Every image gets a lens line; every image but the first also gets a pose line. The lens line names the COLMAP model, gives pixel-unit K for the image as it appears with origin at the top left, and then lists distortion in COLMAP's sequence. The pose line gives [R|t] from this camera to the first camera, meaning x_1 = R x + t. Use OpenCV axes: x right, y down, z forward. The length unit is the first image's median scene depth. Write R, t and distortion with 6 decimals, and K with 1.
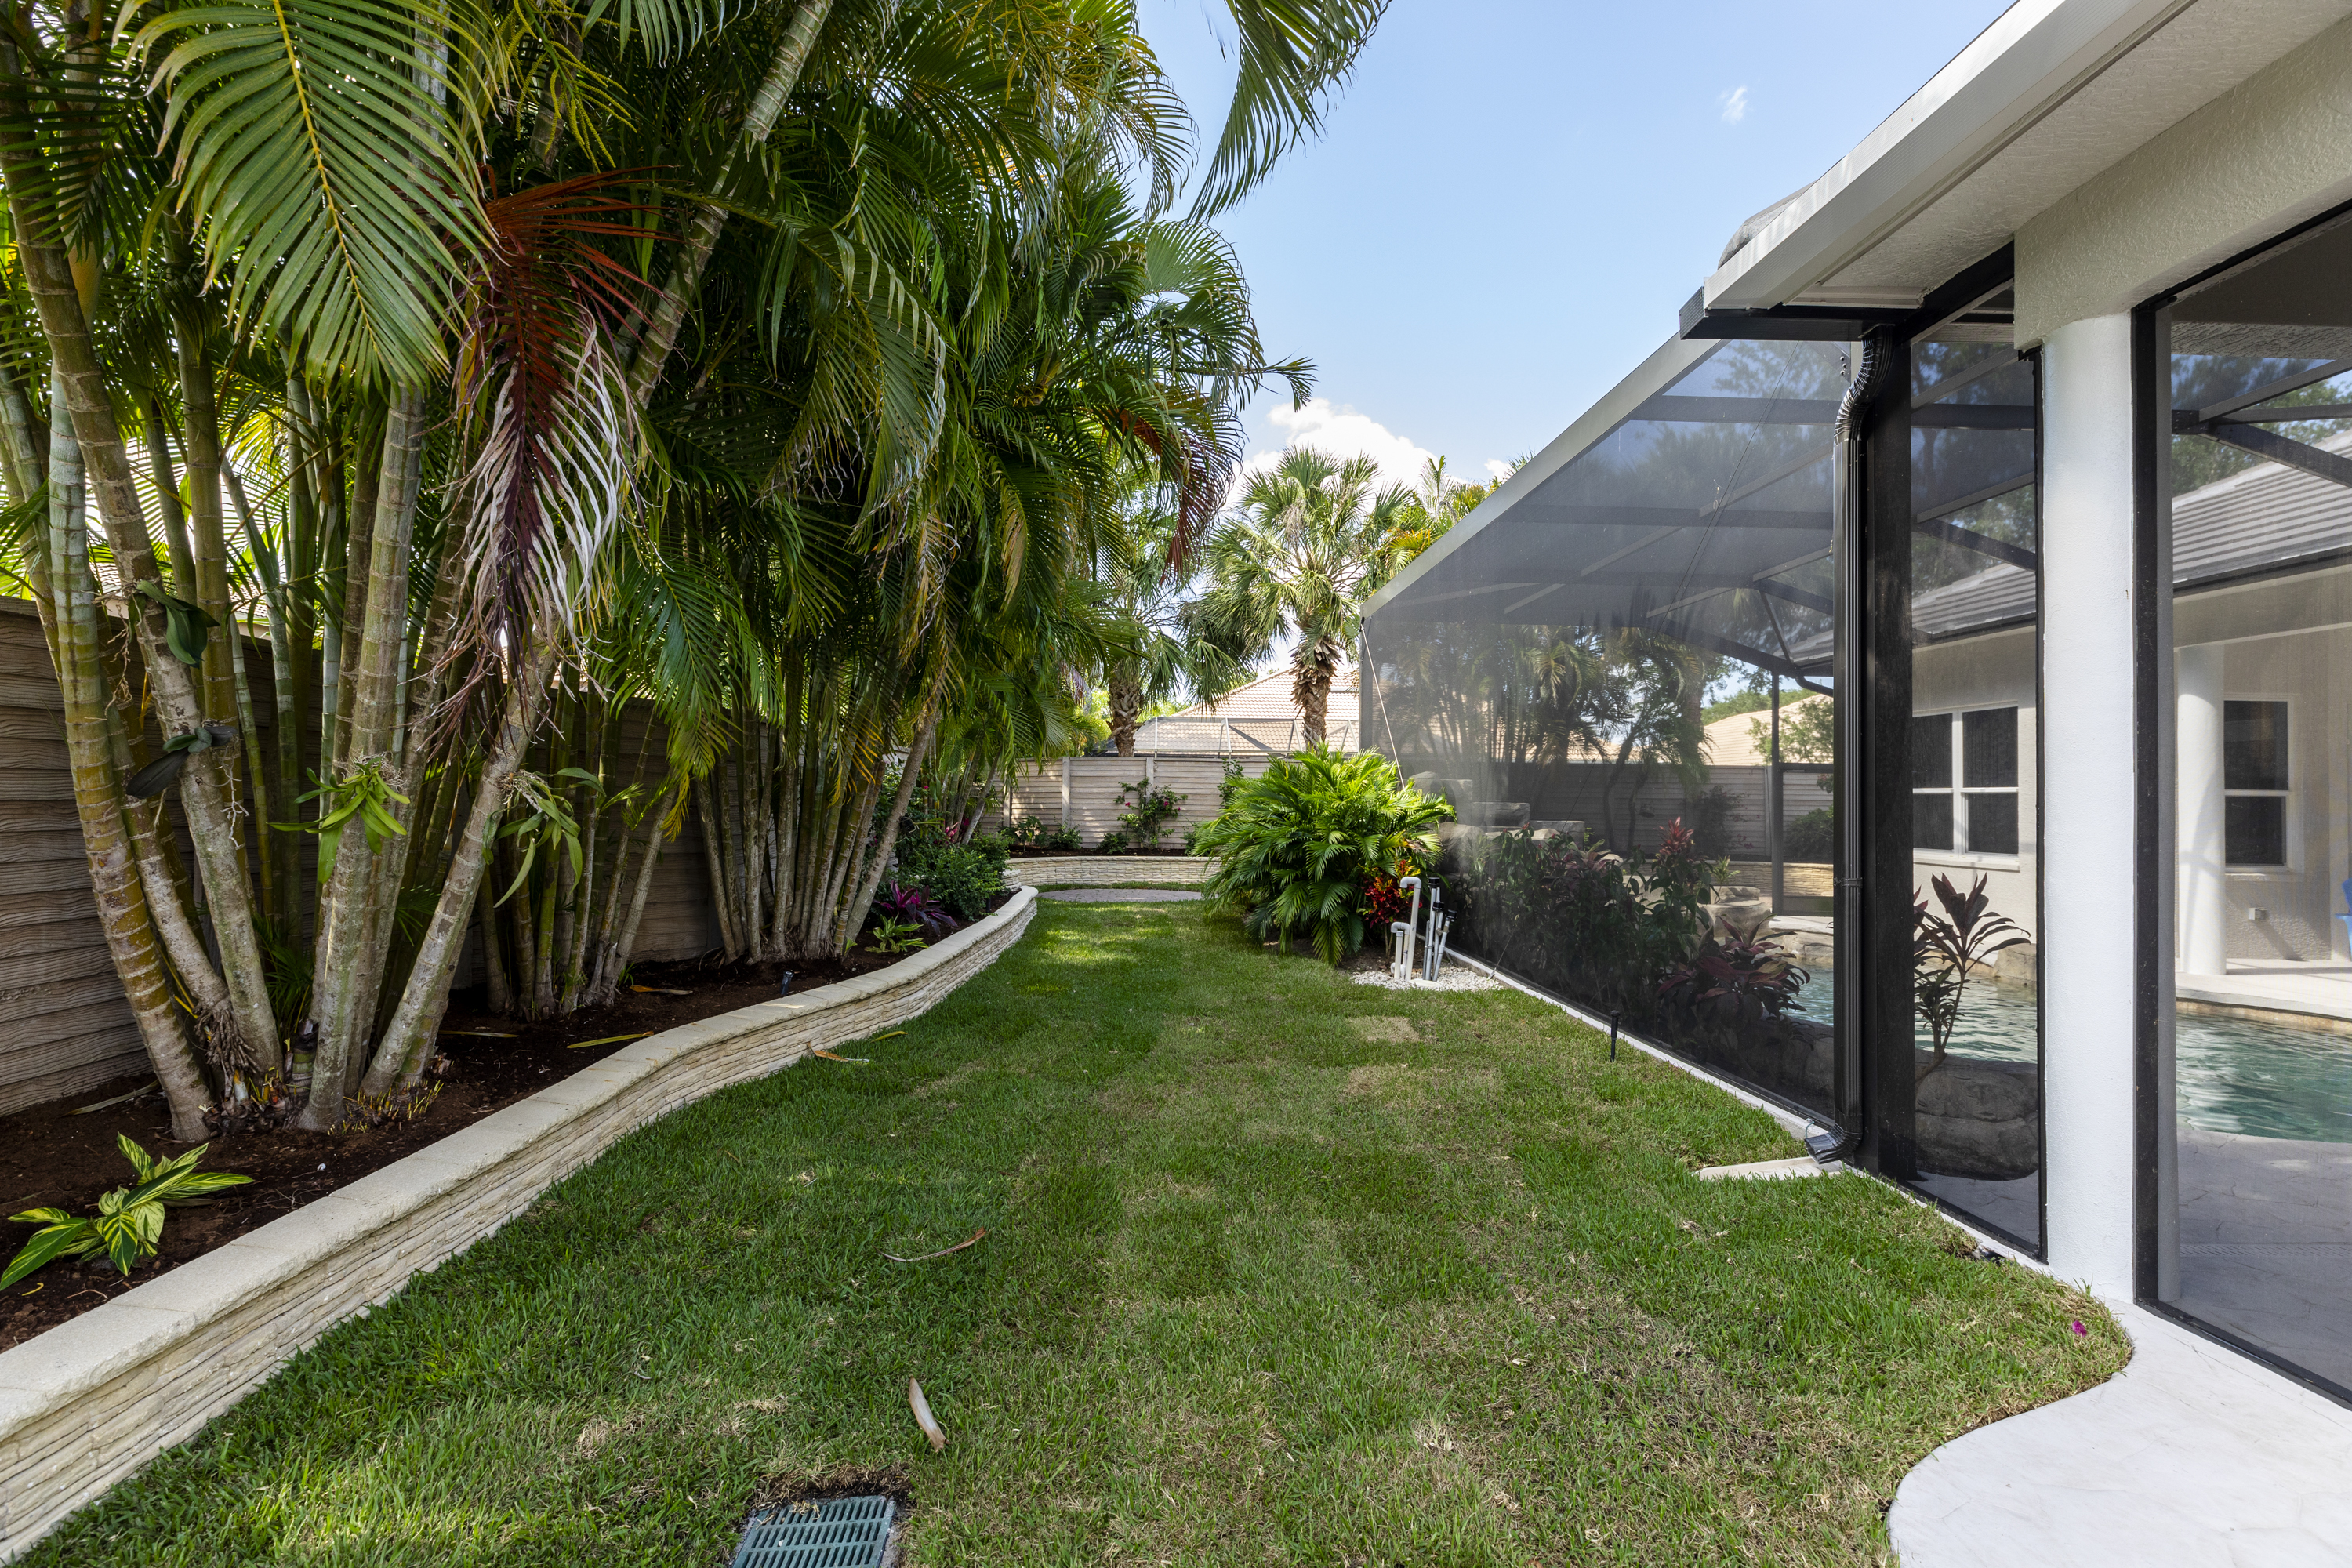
lens RADIAL K [[1073.7, 0, 1178.8], [0, 1073.7, 790.5], [0, 0, 1]] dist [-0.000025, 0.000131]
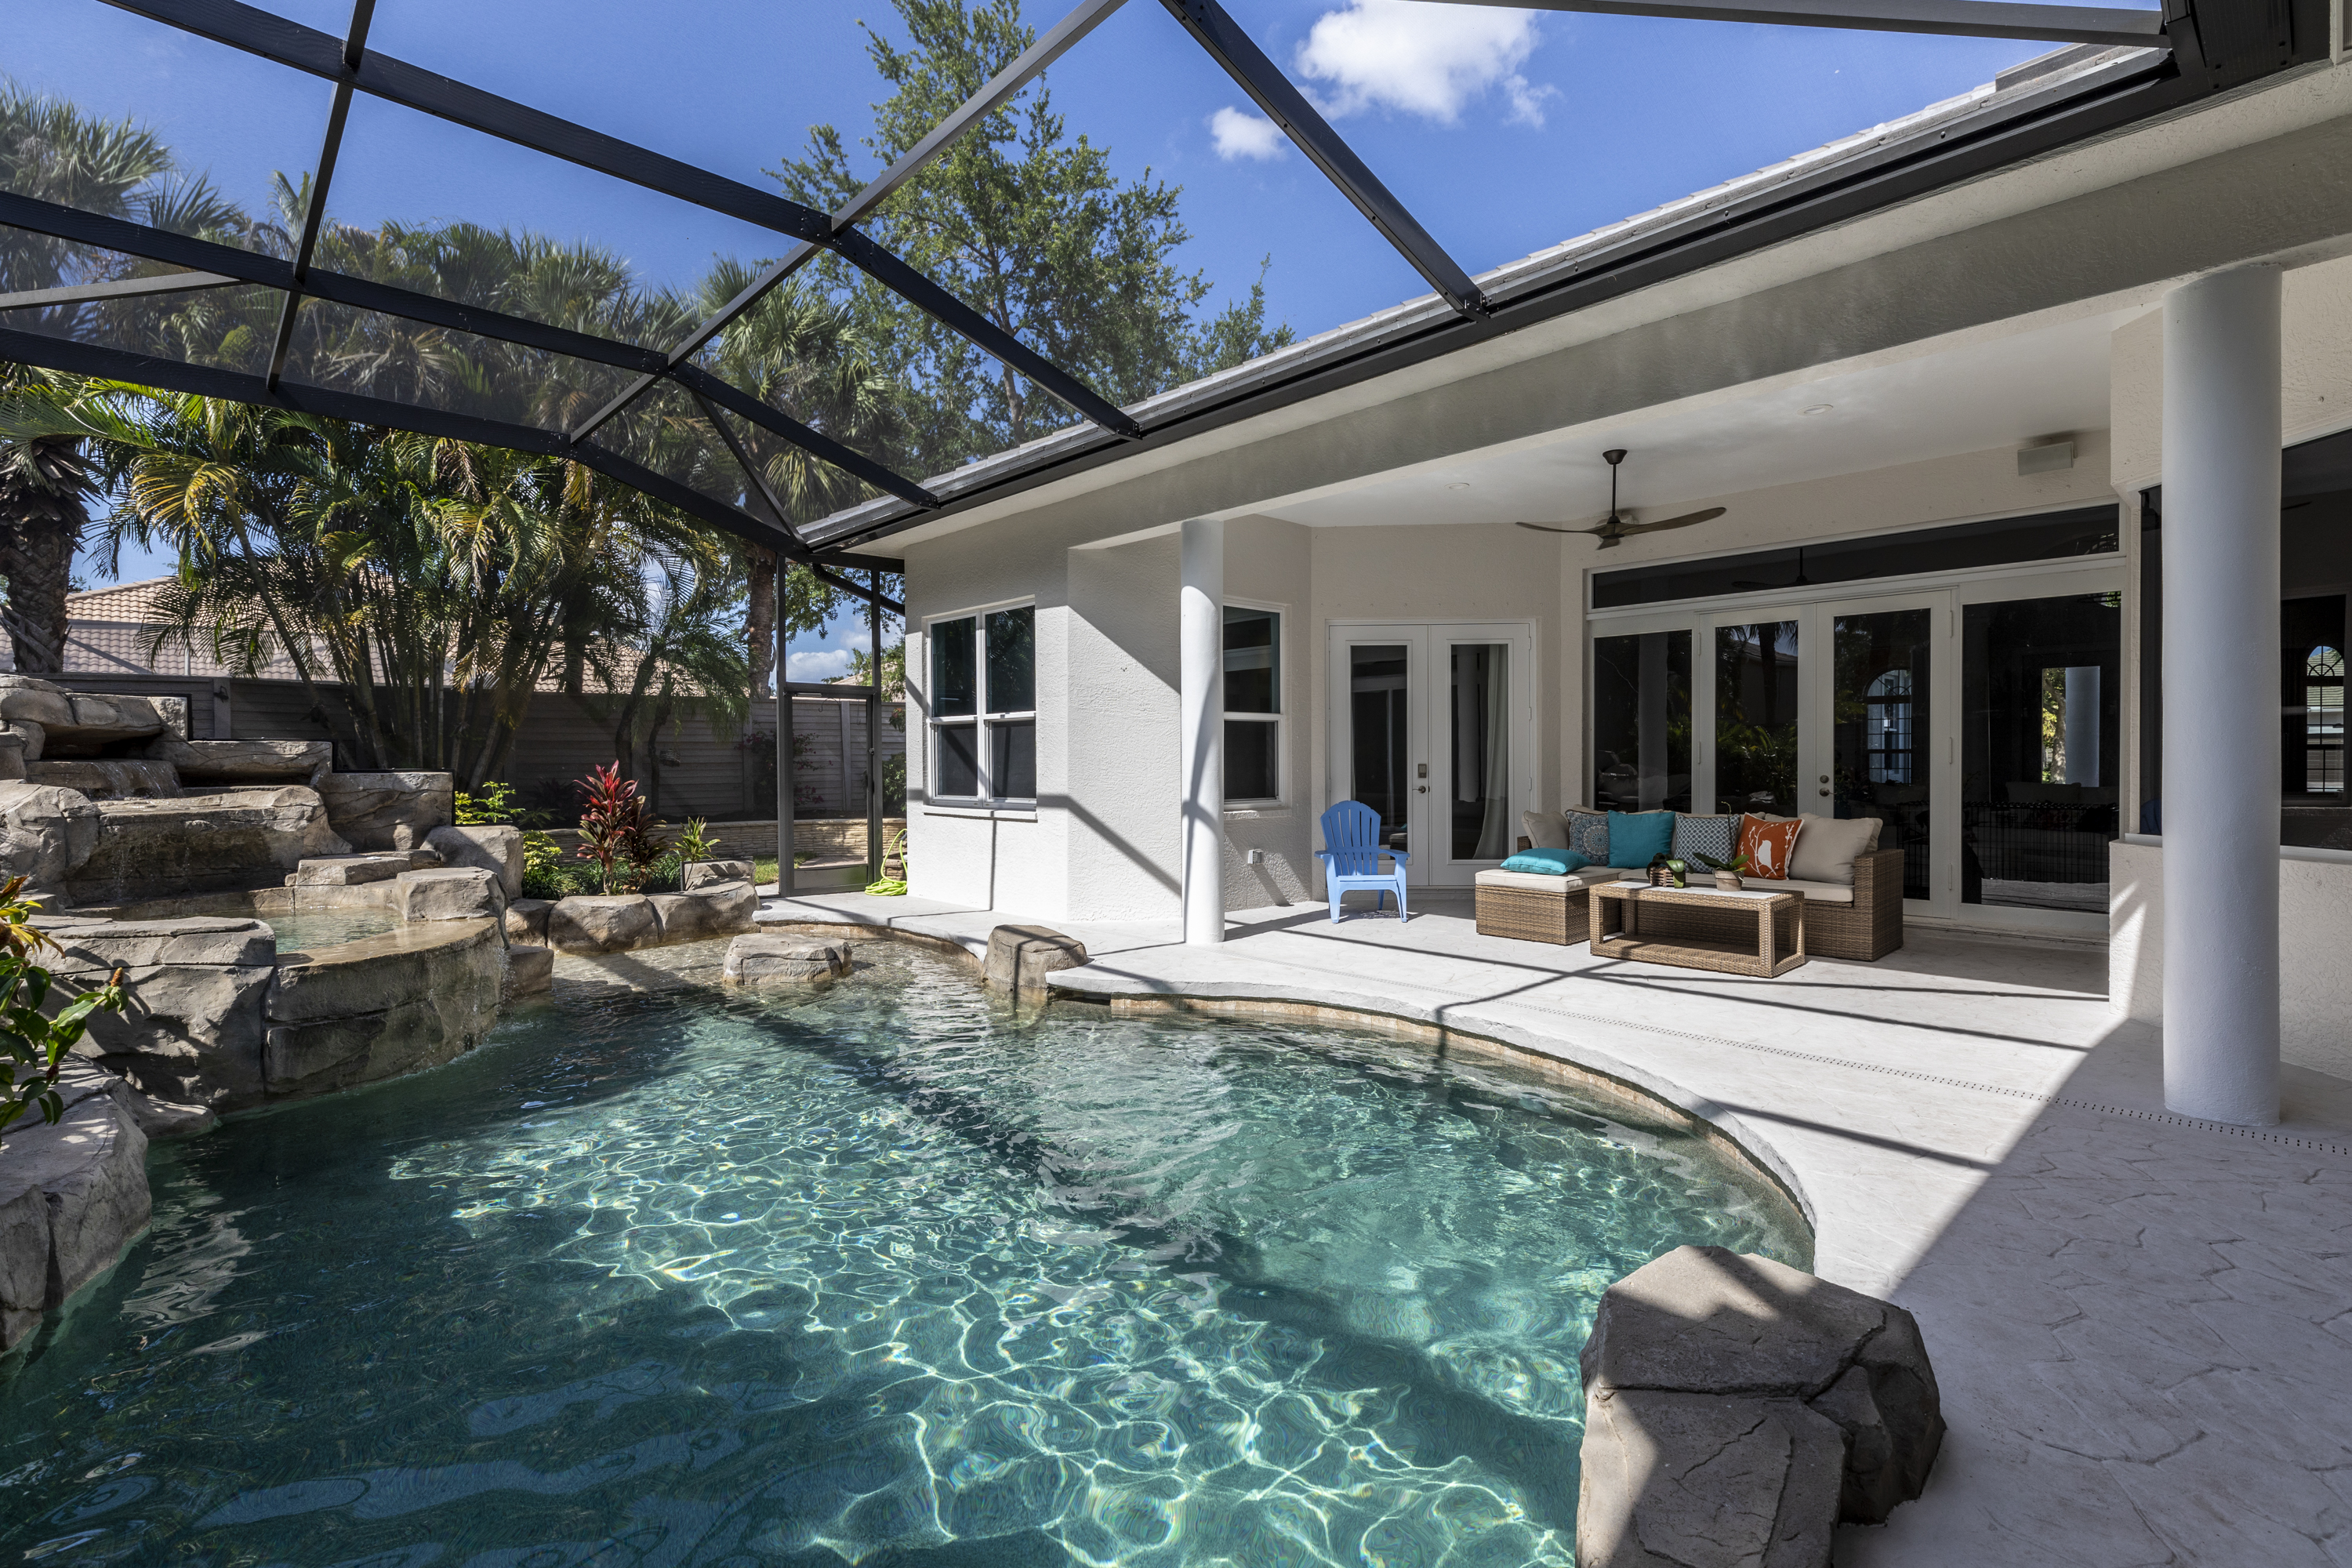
lens RADIAL K [[1073.7, 0, 1179.9], [0, 1073.7, 774.0], [0, 0, 1]] dist [-0.000025, 0.000131]
pose [[0.766696, -0.032145, 0.641205, 0.090089], [0.016233, 0.999397, 0.030692, 0.004937], [-0.641805, -0.013123, 0.766756, 0.083895]]
